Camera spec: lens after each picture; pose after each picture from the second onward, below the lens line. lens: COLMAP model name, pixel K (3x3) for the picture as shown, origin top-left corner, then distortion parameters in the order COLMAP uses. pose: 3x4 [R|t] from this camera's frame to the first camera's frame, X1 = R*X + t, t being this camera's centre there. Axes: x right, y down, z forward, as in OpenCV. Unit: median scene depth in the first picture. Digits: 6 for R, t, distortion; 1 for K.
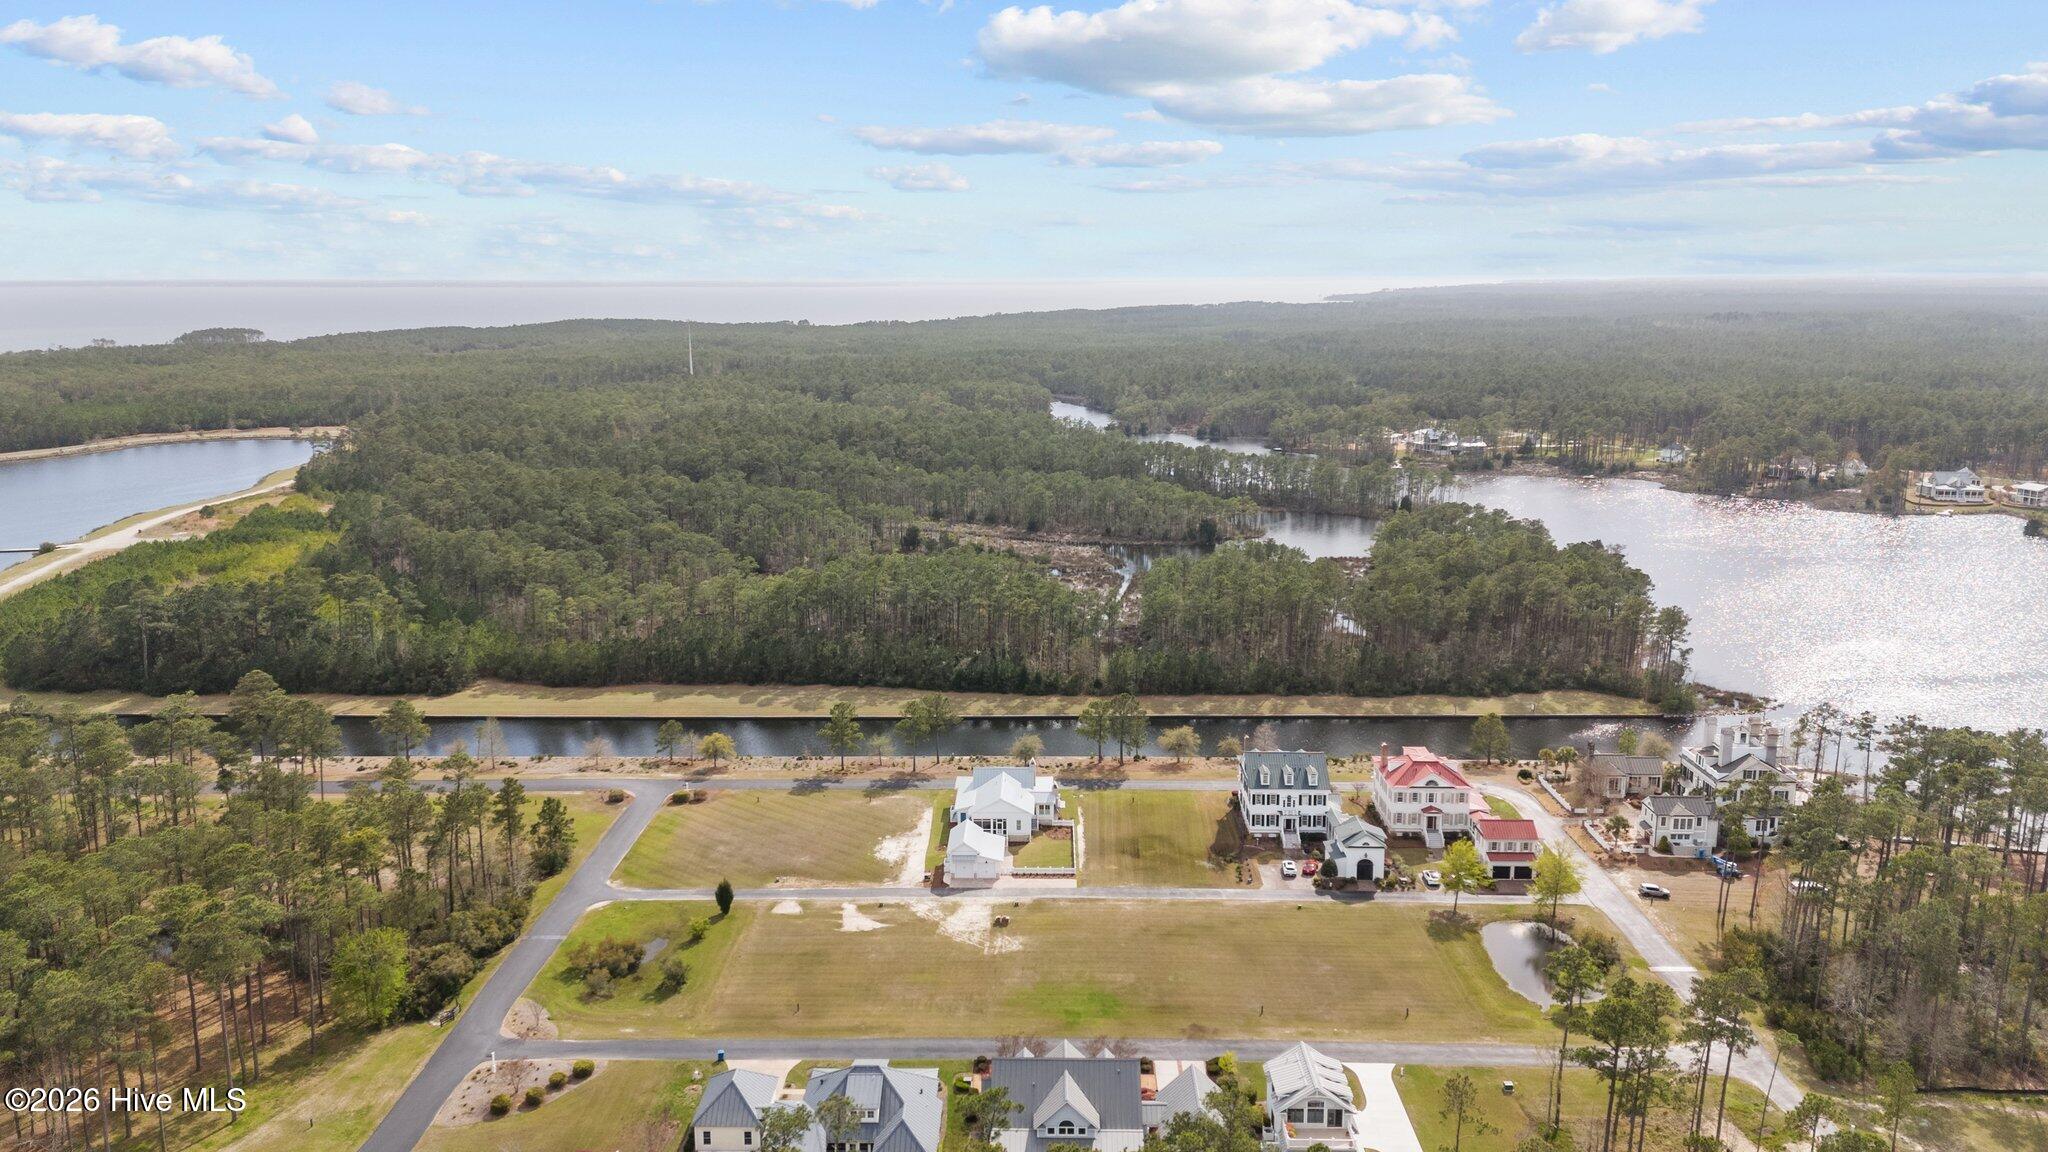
lens RADIAL K [[1516.5, 0, 1017.5], [0, 1516.5, 537.8], [0, 0, 1]] dist [0.118471, -0.150230]
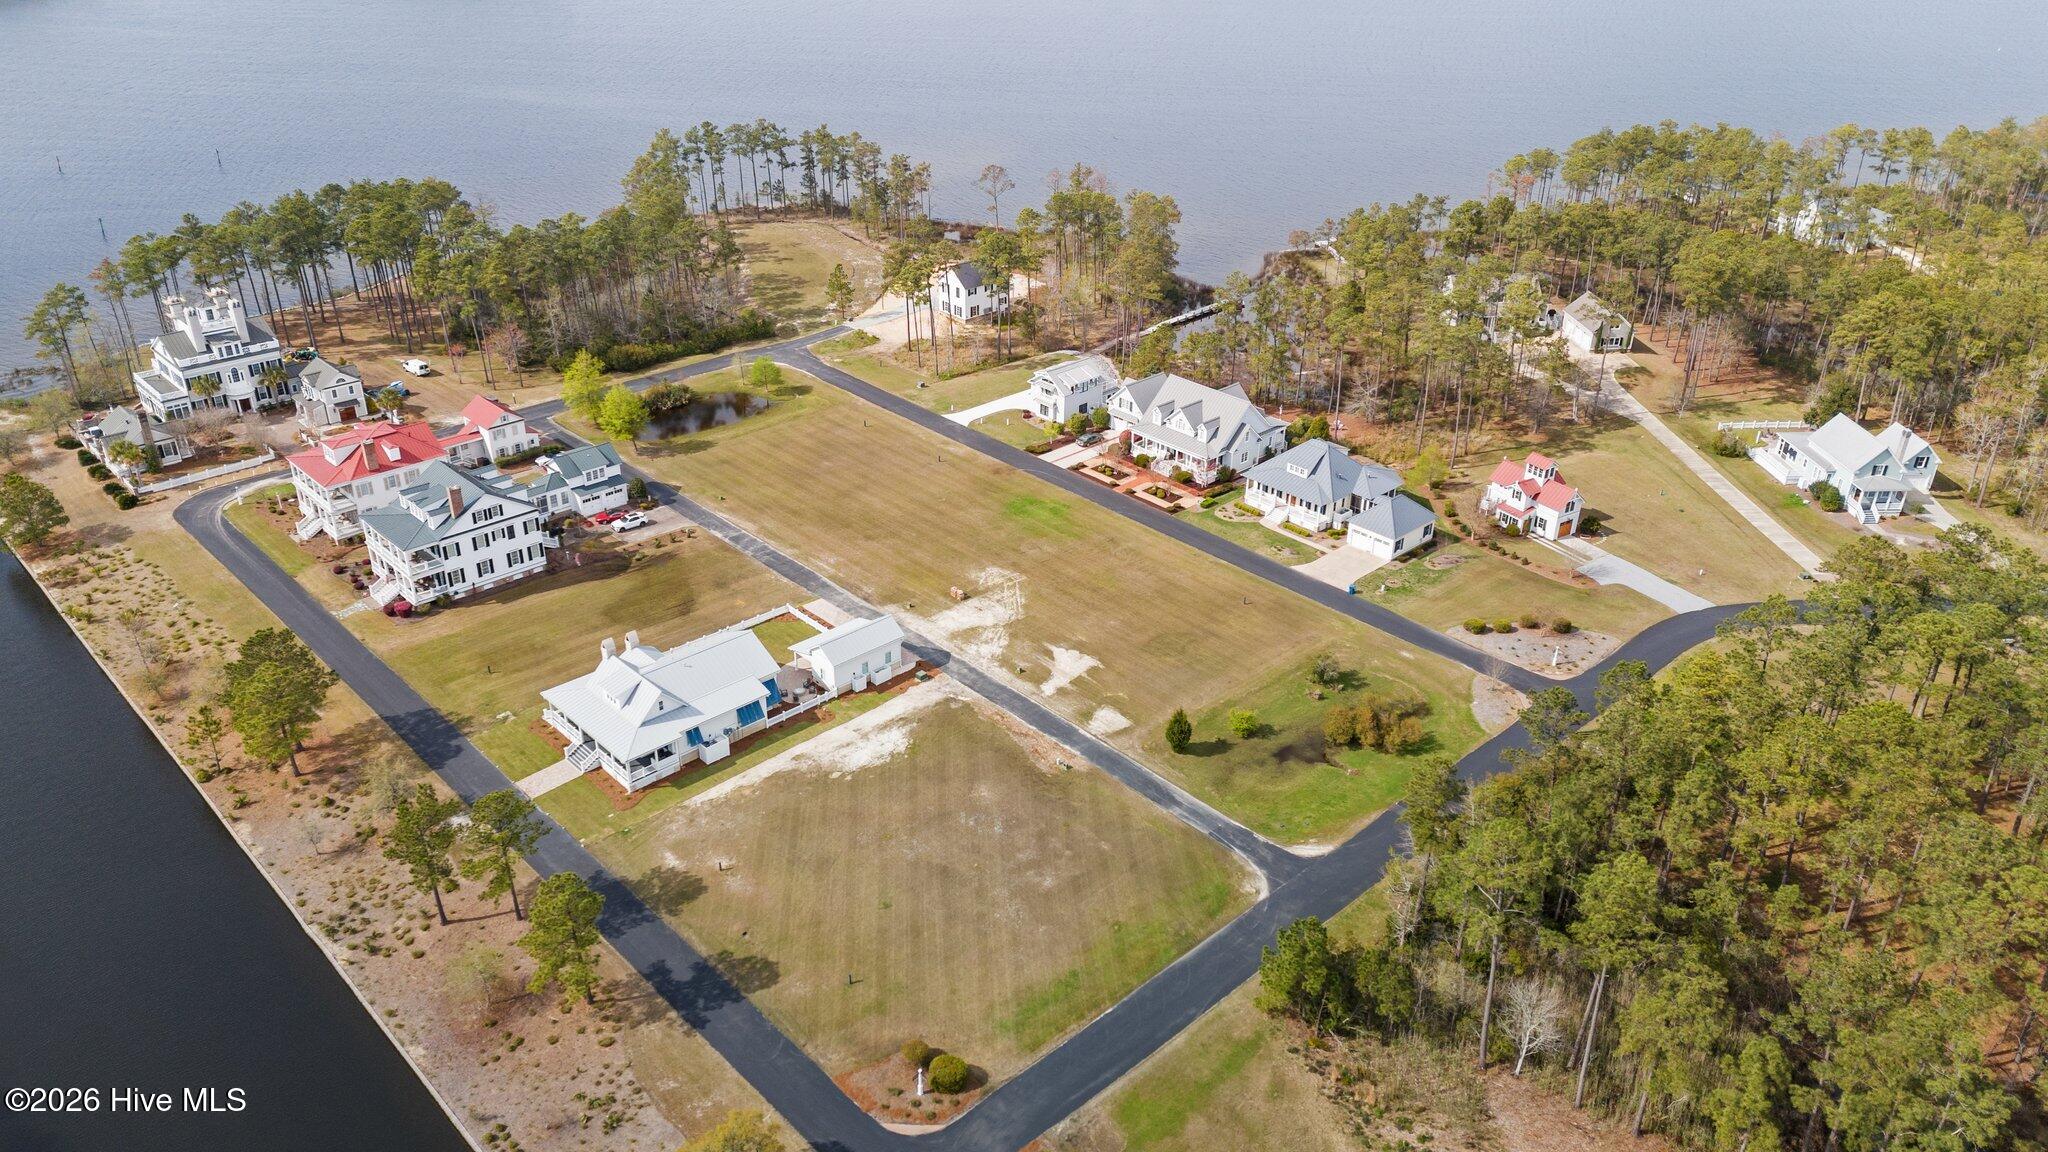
lens RADIAL K [[1485.7, 0, 1024.0], [0, 1485.7, 576.0], [0, 0, 1]] dist [0.111381, -0.138192]
pose [[-0.699570, -0.341651, 0.627596, -0.493204], [0.112940, 0.814385, 0.569228, -0.204940], [-0.705583, 0.469096, -0.531133, 1.239984]]
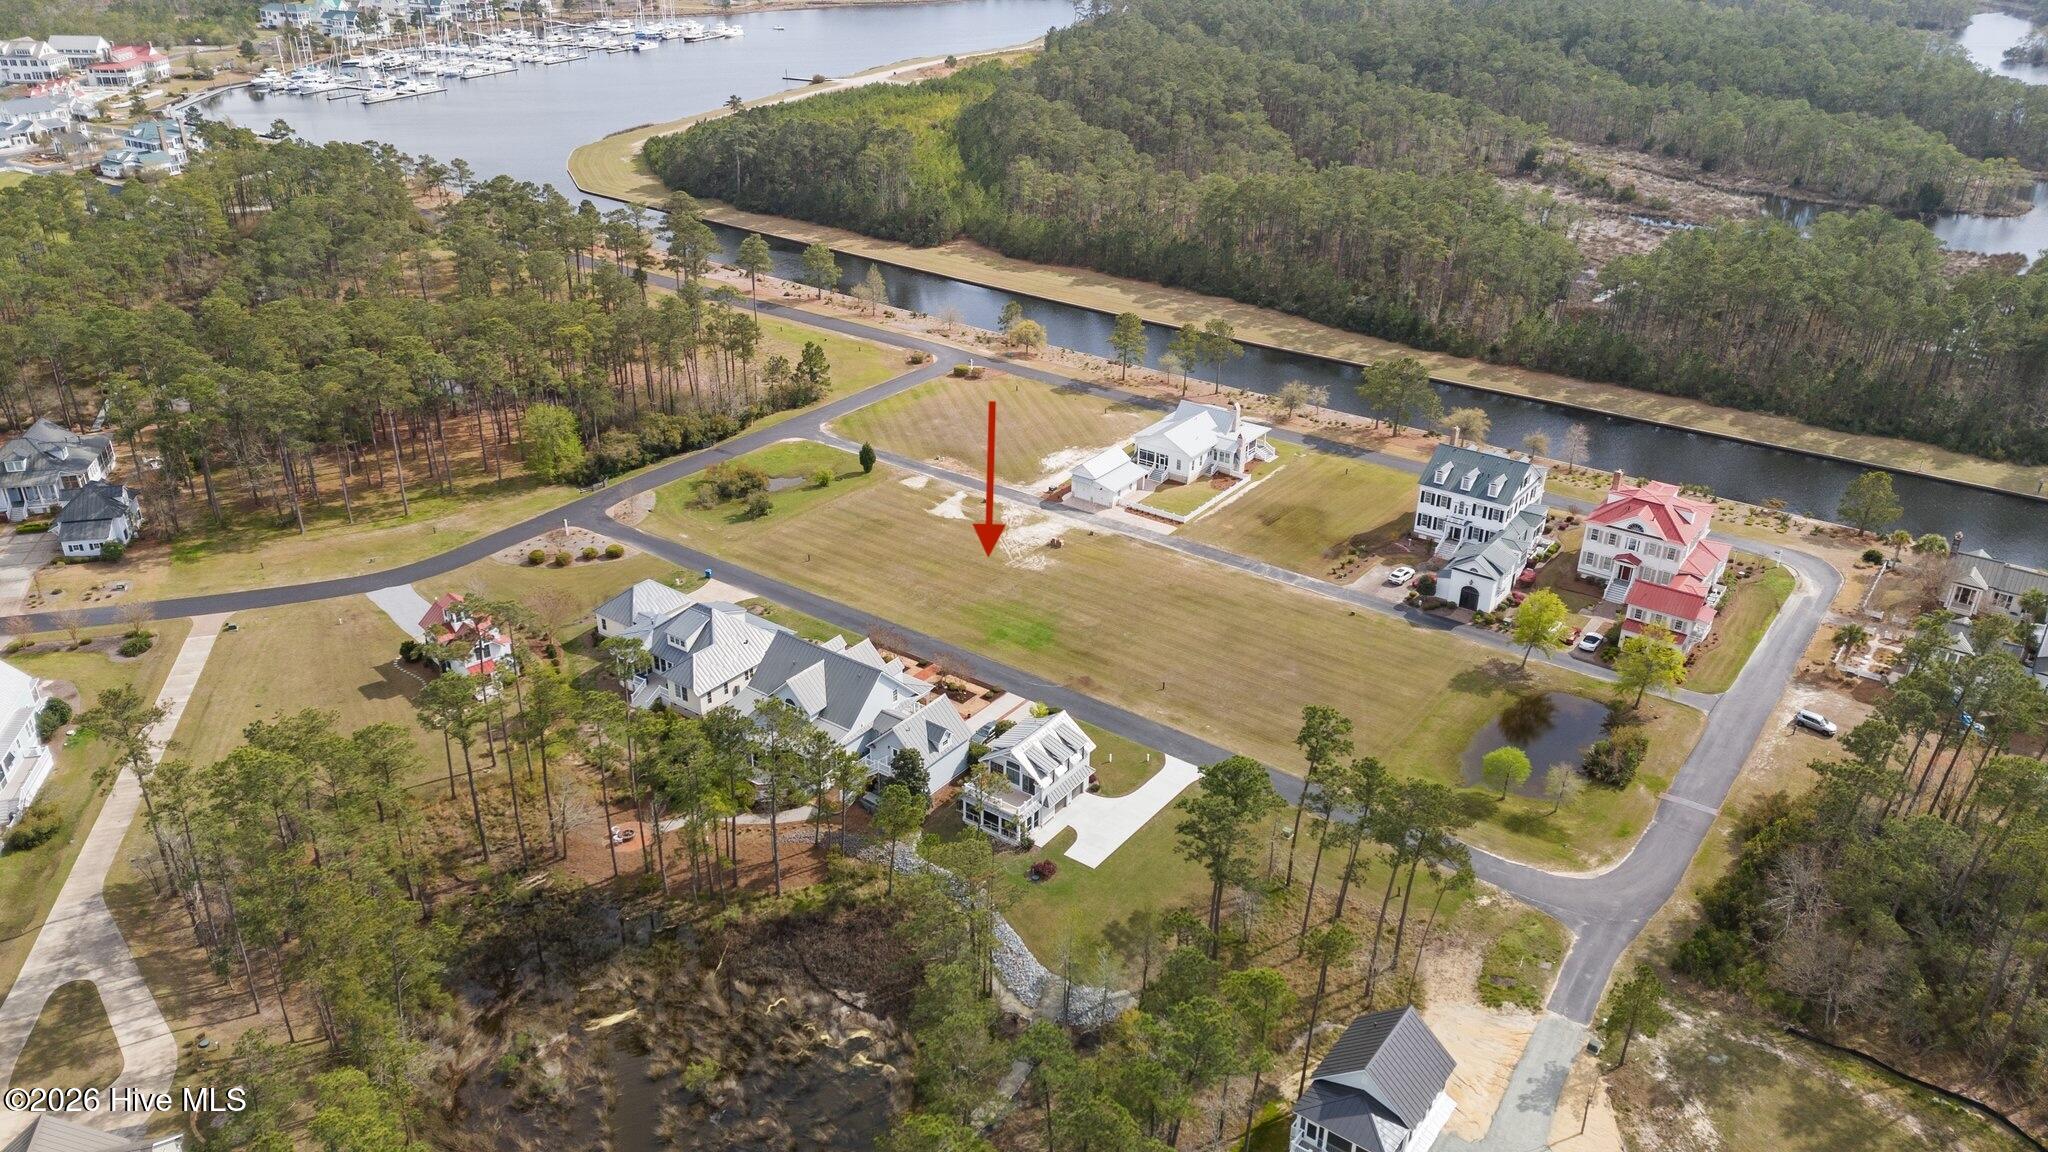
lens RADIAL K [[1485.7, 0, 1024.0], [0, 1485.7, 576.0], [0, 0, 1]] dist [0.111381, -0.138192]
pose [[0.818948, 0.266948, -0.507999, 0.417571], [-0.112682, 0.942789, 0.313771, -0.030313], [0.562697, -0.199719, 0.802175, 0.169344]]
